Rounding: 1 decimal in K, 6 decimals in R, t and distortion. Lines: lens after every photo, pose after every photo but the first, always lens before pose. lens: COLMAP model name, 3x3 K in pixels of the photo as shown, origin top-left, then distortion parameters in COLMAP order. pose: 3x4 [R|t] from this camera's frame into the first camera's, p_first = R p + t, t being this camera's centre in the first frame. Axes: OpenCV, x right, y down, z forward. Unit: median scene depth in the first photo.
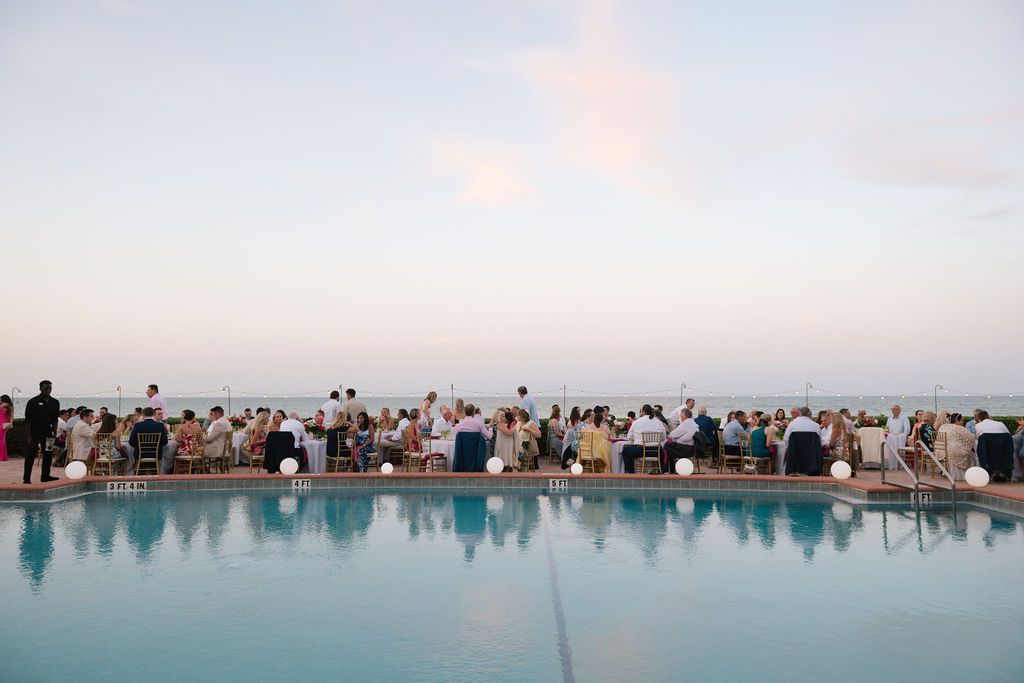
lens RADIAL K [[723.8, 0, 512.0], [0, 723.8, 341.5], [0, 0, 1]] dist [0.002798, -0.003319]
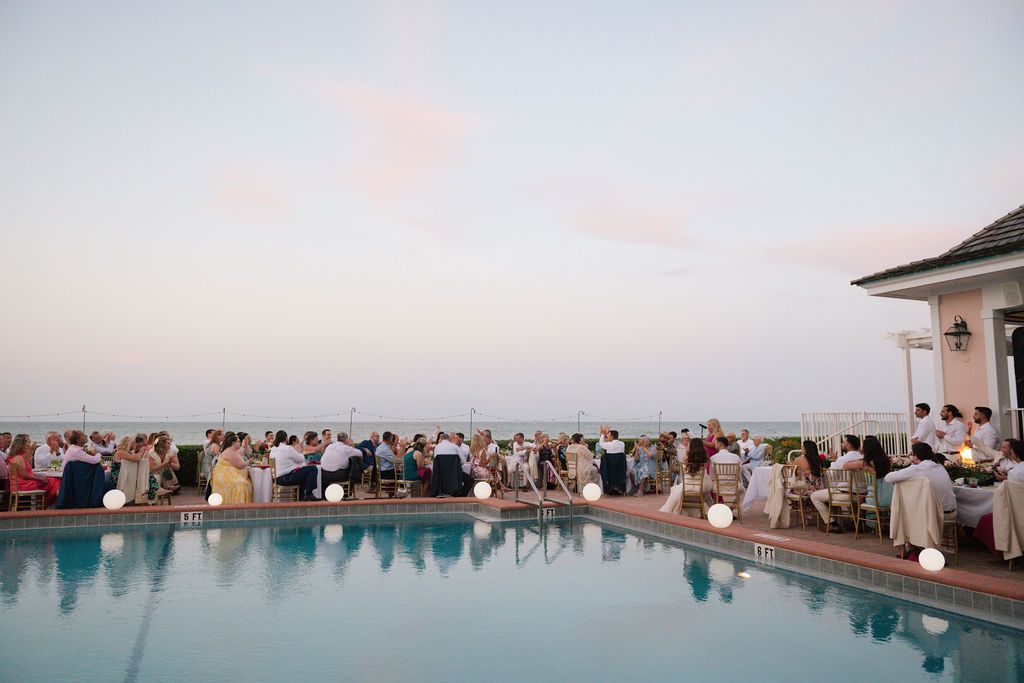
lens RADIAL K [[723.8, 0, 512.0], [0, 723.8, 341.5], [0, 0, 1]] dist [0.002798, -0.003319]
pose [[0.933100, 0.036415, 0.357769, 0.106700], [-0.024407, 0.998979, -0.038024, -0.000394], [-0.358789, 0.026748, 0.933036, -0.006468]]
